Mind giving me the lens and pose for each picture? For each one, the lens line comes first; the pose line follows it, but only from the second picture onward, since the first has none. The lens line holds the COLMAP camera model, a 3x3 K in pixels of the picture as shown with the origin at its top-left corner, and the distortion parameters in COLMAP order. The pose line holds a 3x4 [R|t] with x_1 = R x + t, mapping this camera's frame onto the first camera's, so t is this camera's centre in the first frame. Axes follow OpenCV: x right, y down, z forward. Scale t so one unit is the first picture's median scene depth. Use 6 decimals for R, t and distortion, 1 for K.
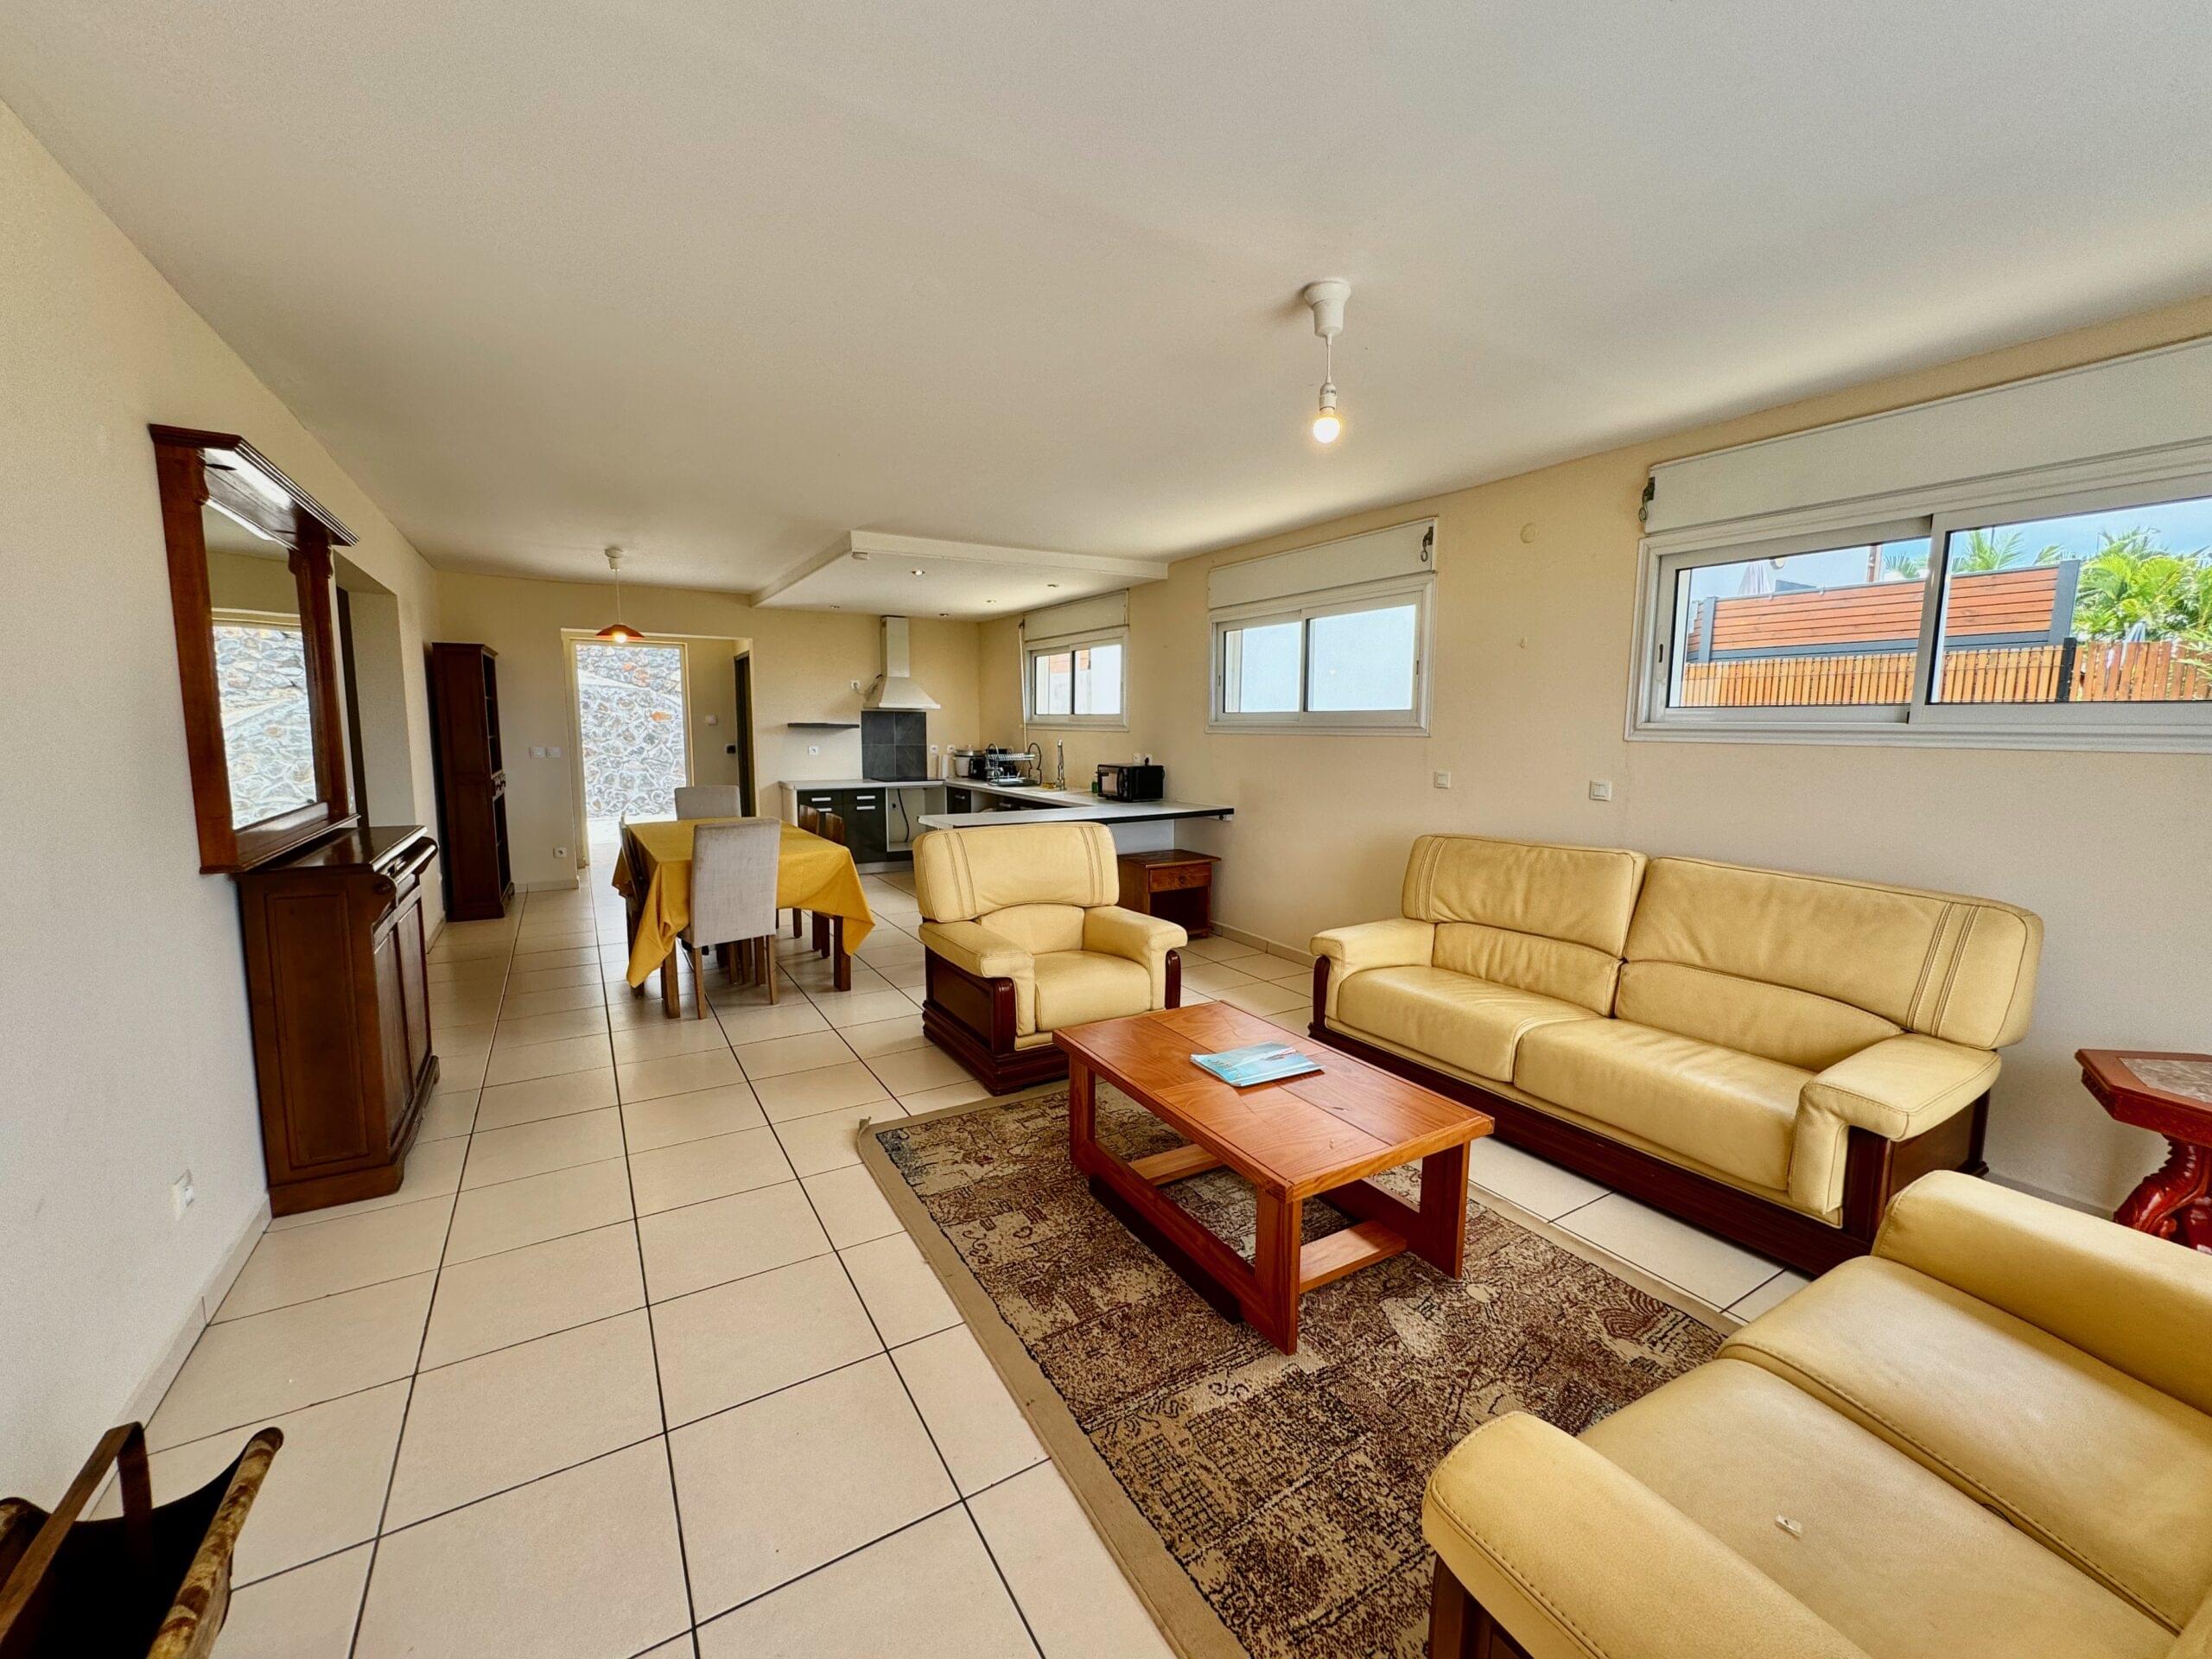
lens RADIAL K [[889.0, 0, 1109.0], [0, 889.0, 827.6], [0, 0, 1]] dist [-0.002585, 0.000663]
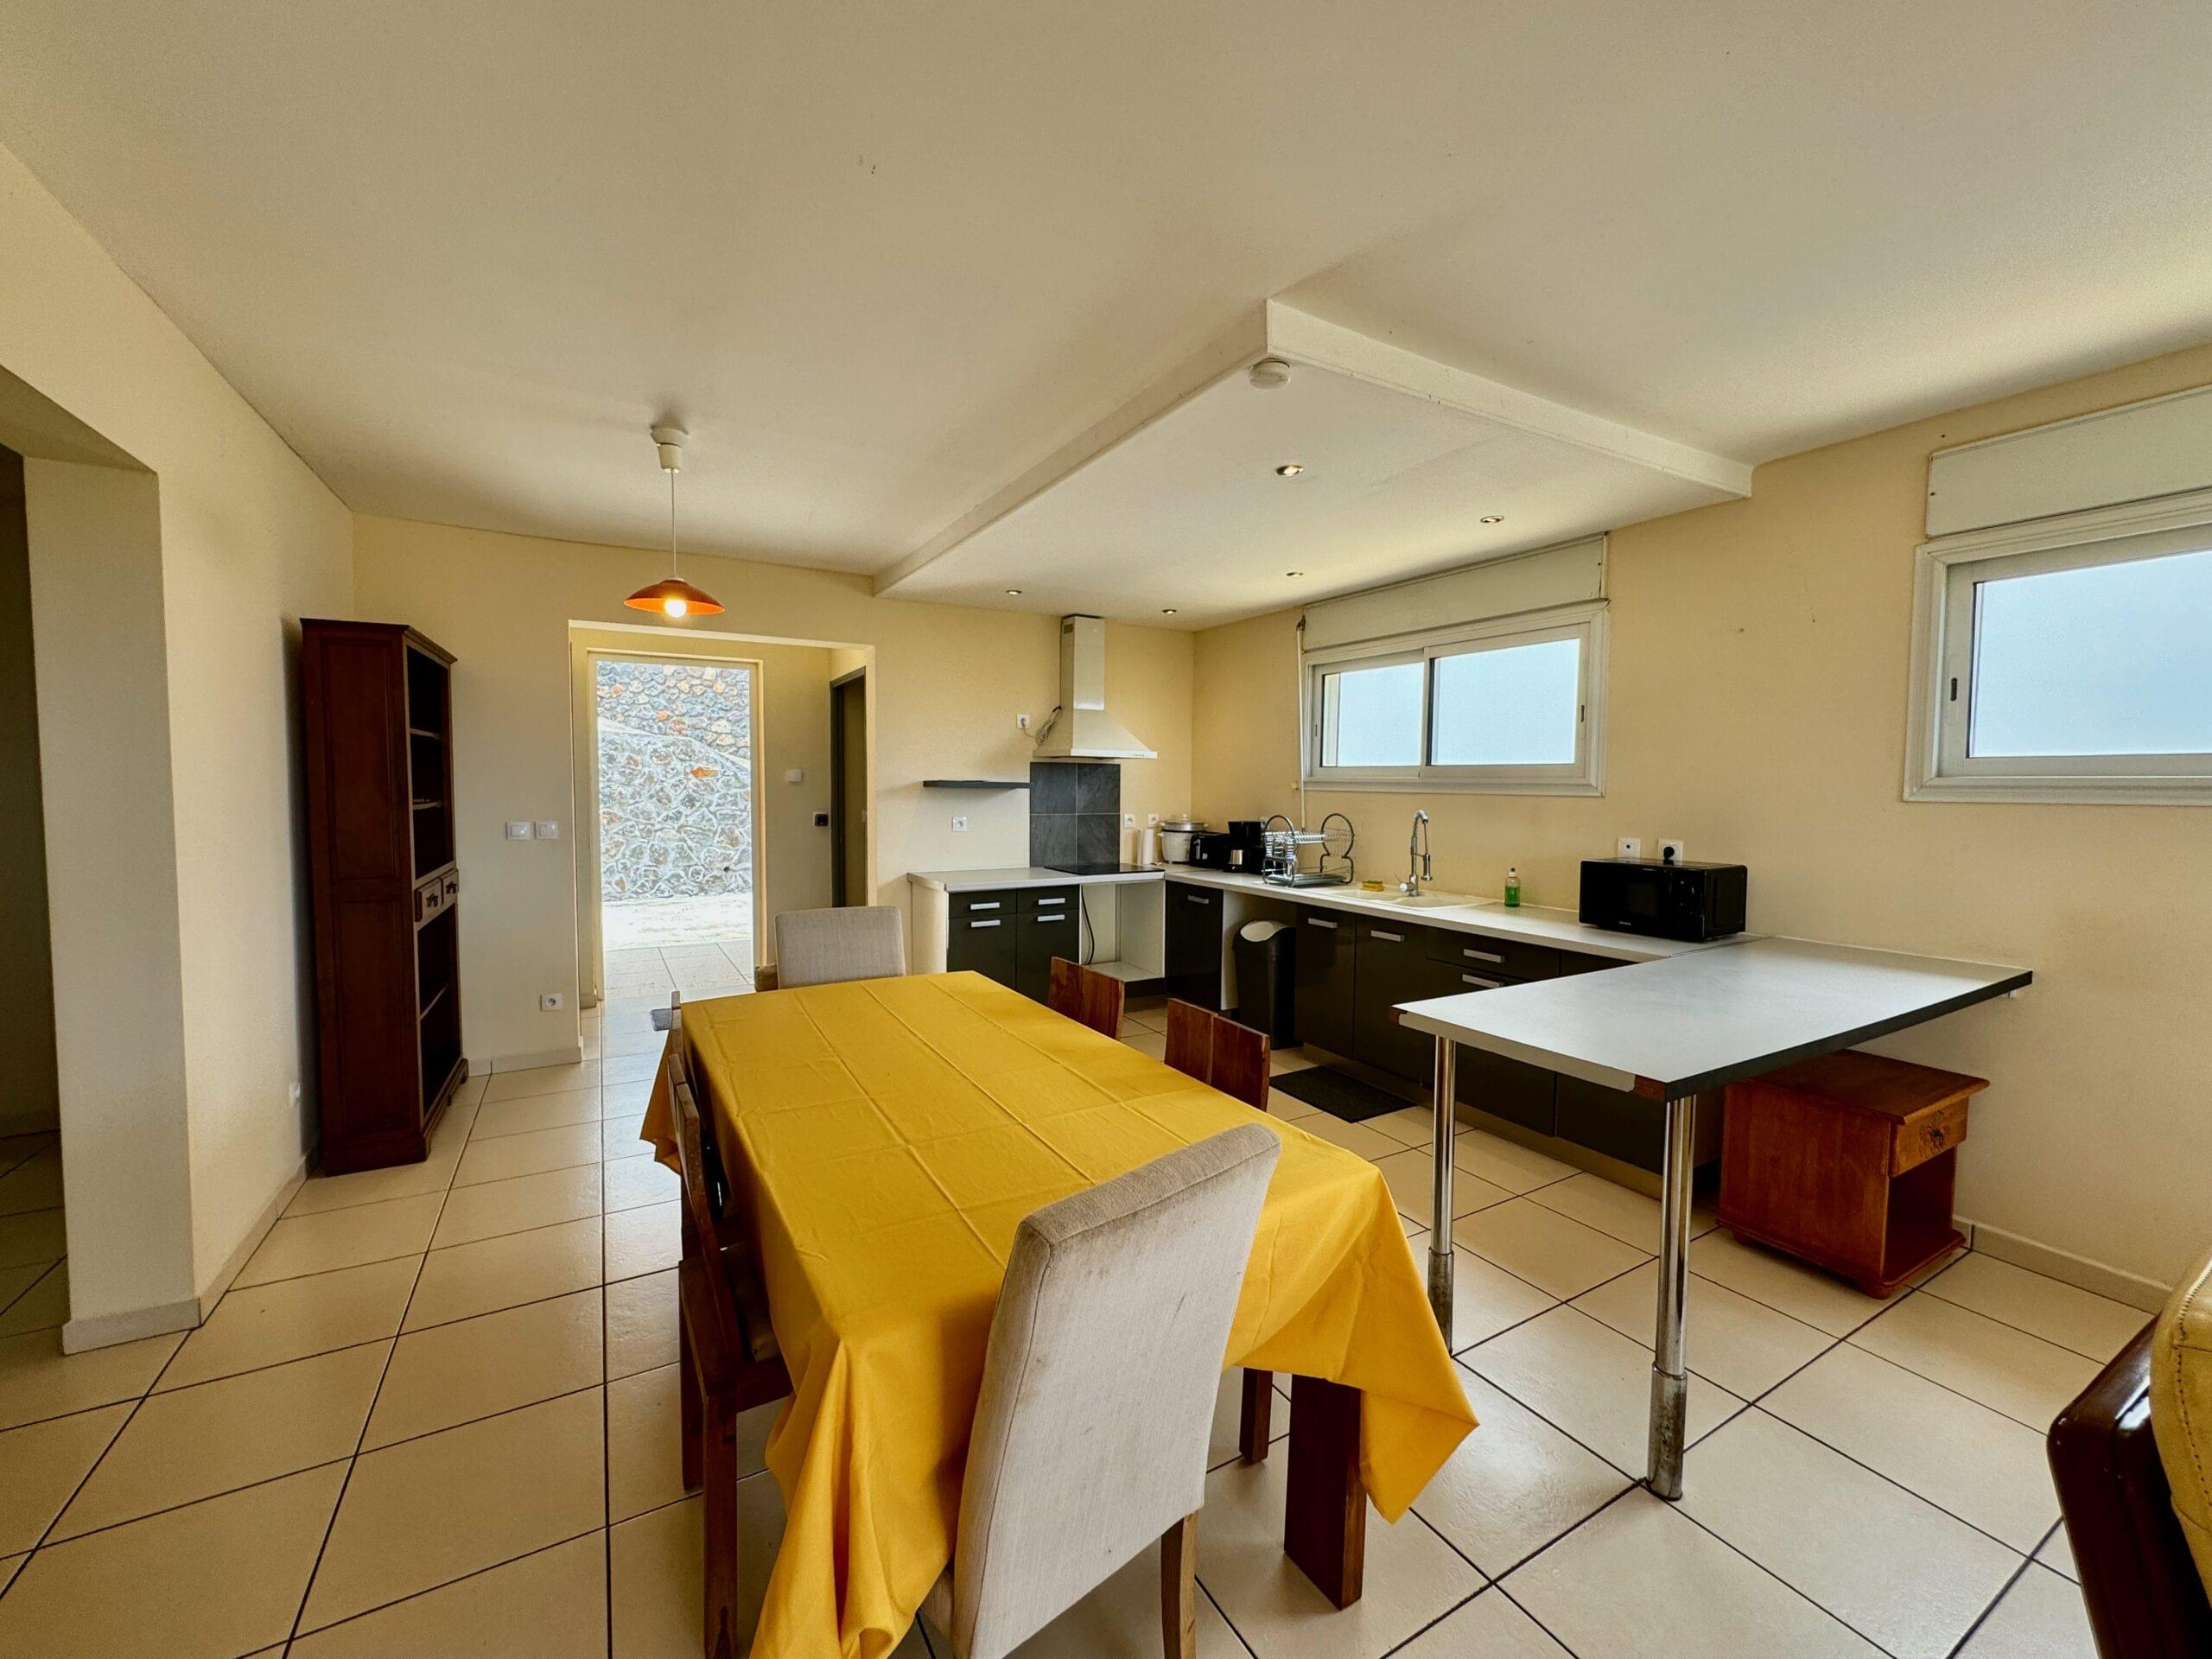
lens RADIAL K [[889.0, 0, 1091.4], [0, 889.0, 820.8], [0, 0, 1]] dist [-0.002585, 0.000663]
pose [[0.999307, 0.000100, -0.037214, -0.210942], [-0.002716, 0.997524, -0.070272, -0.044034], [0.037114, 0.070325, 0.996833, 0.368087]]
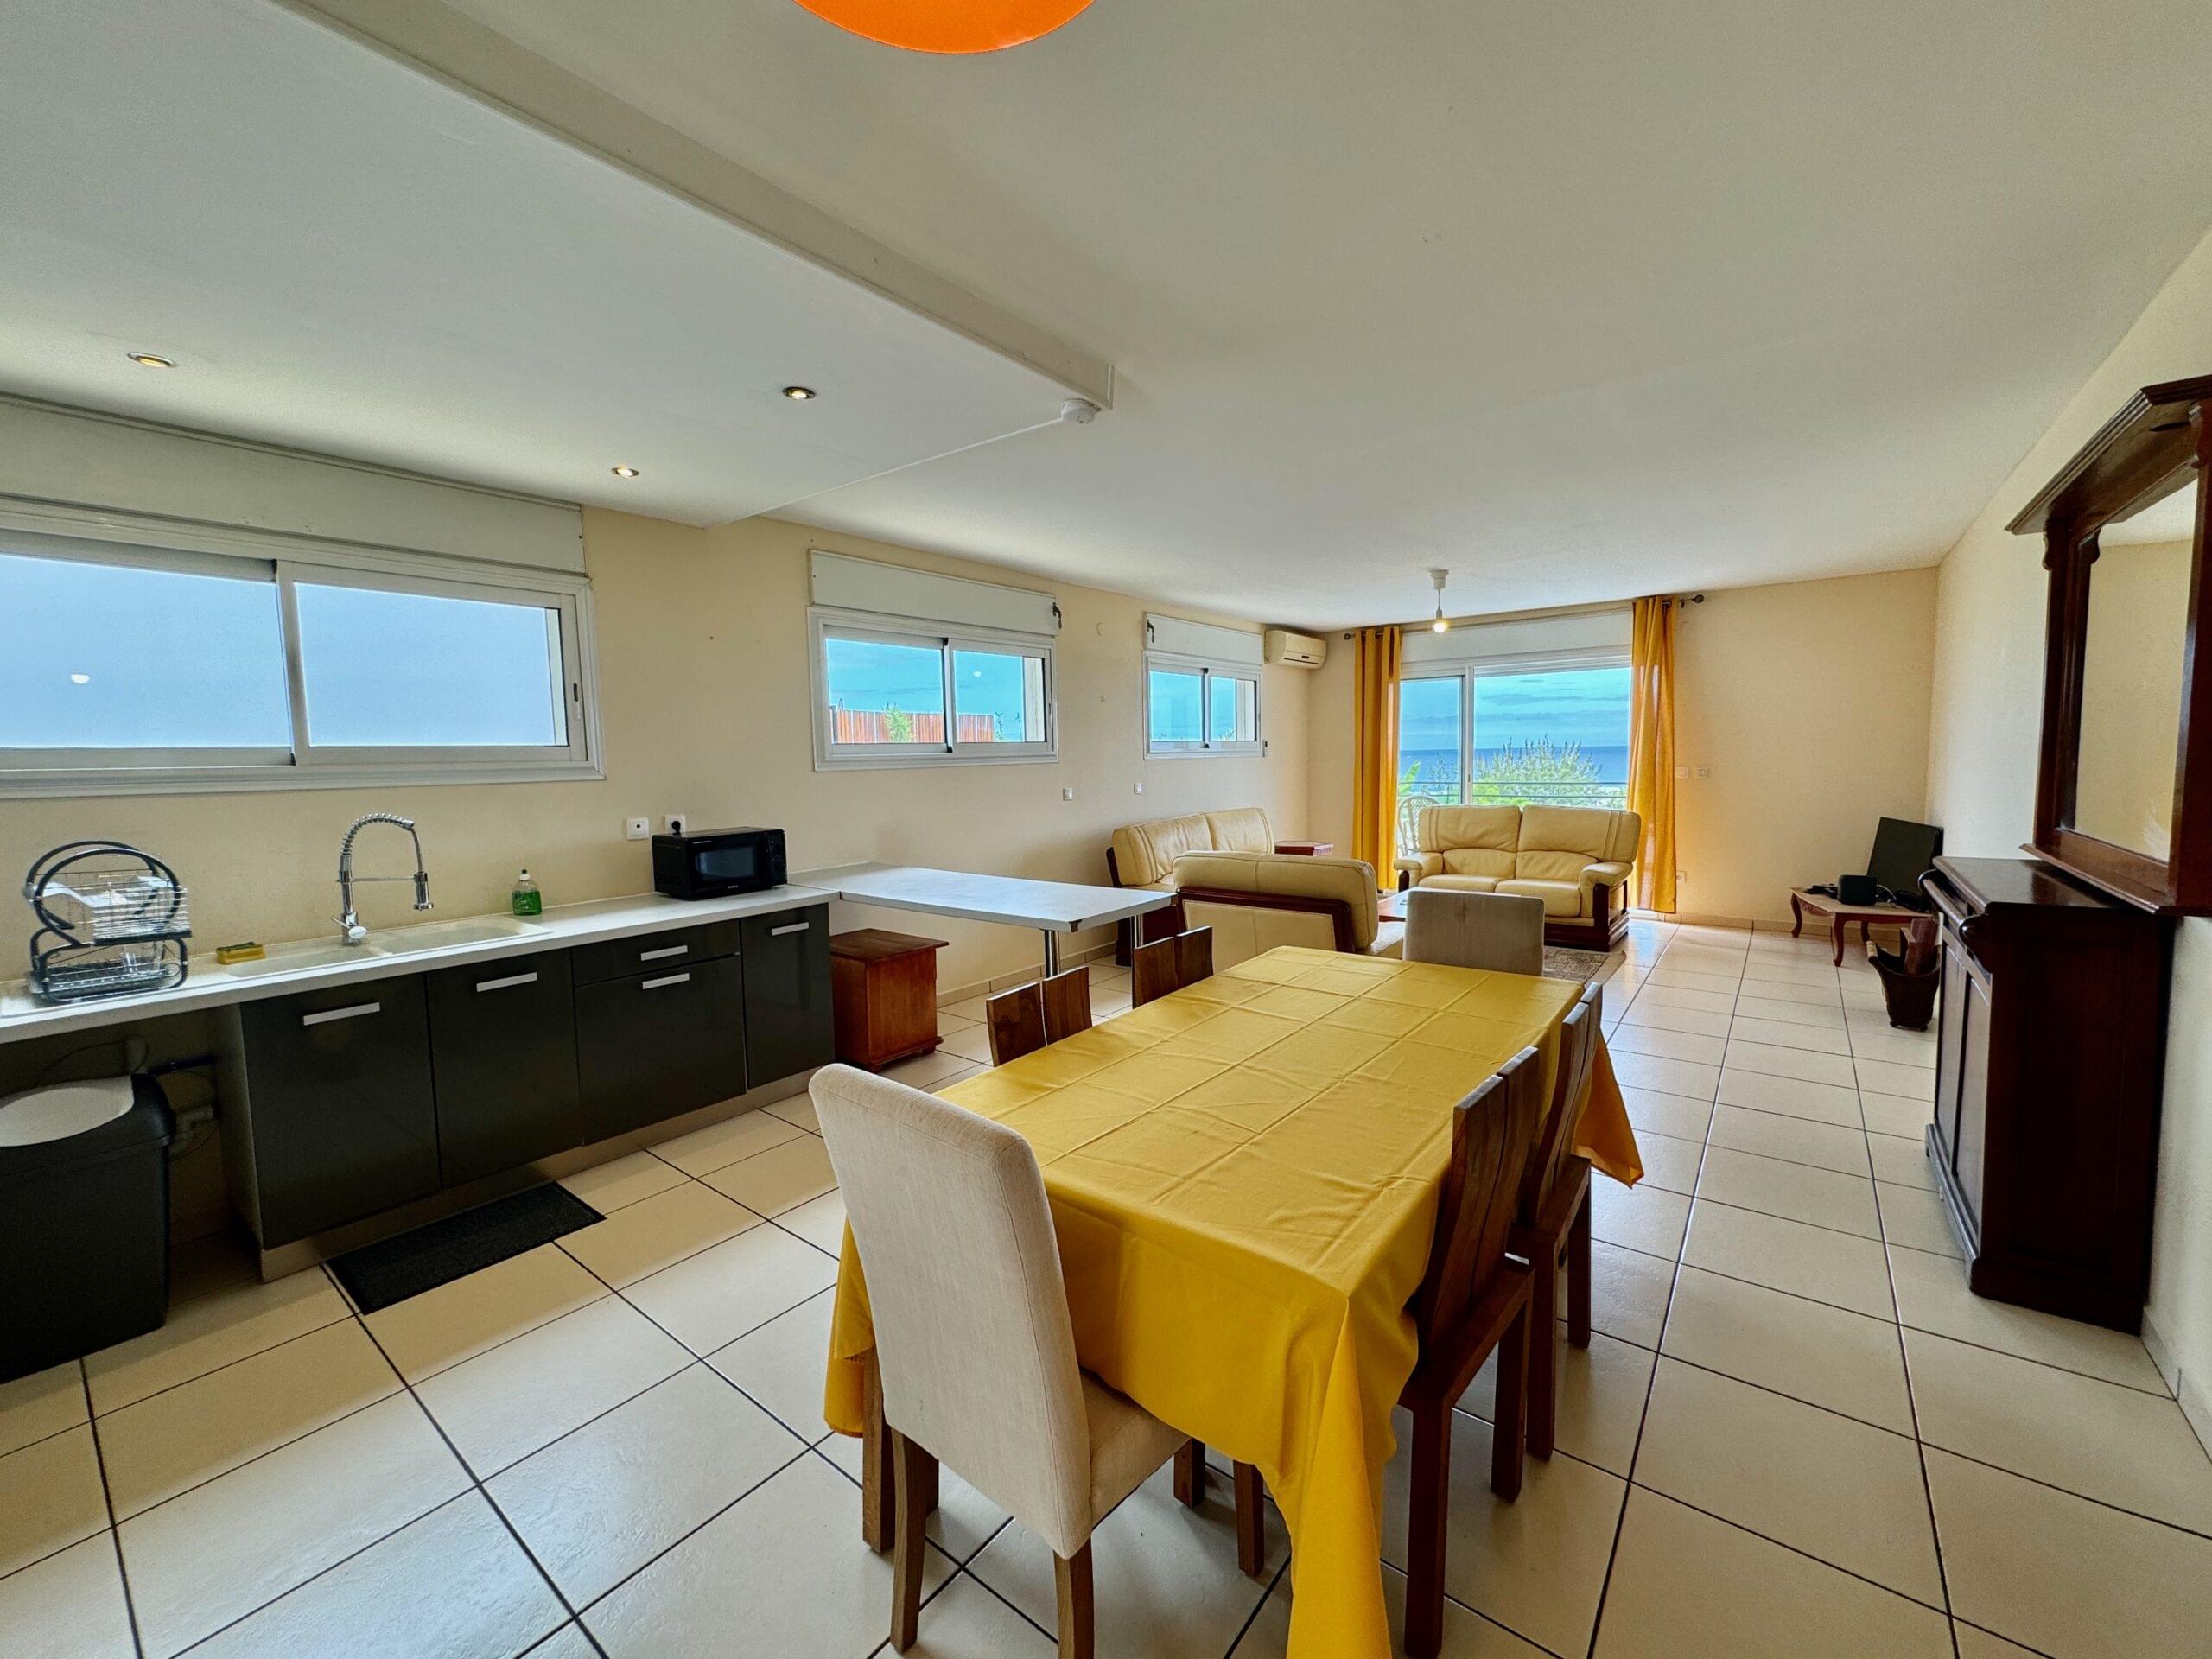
lens RADIAL K [[889.0, 0, 1095.5], [0, 889.0, 824.2], [0, 0, 1]] dist [-0.002585, 0.000663]
pose [[-0.352706, -0.072657, 0.932909, -1.313973], [0.127732, 0.983910, 0.124921, -0.249687], [-0.926975, 0.163222, -0.337750, 2.084269]]
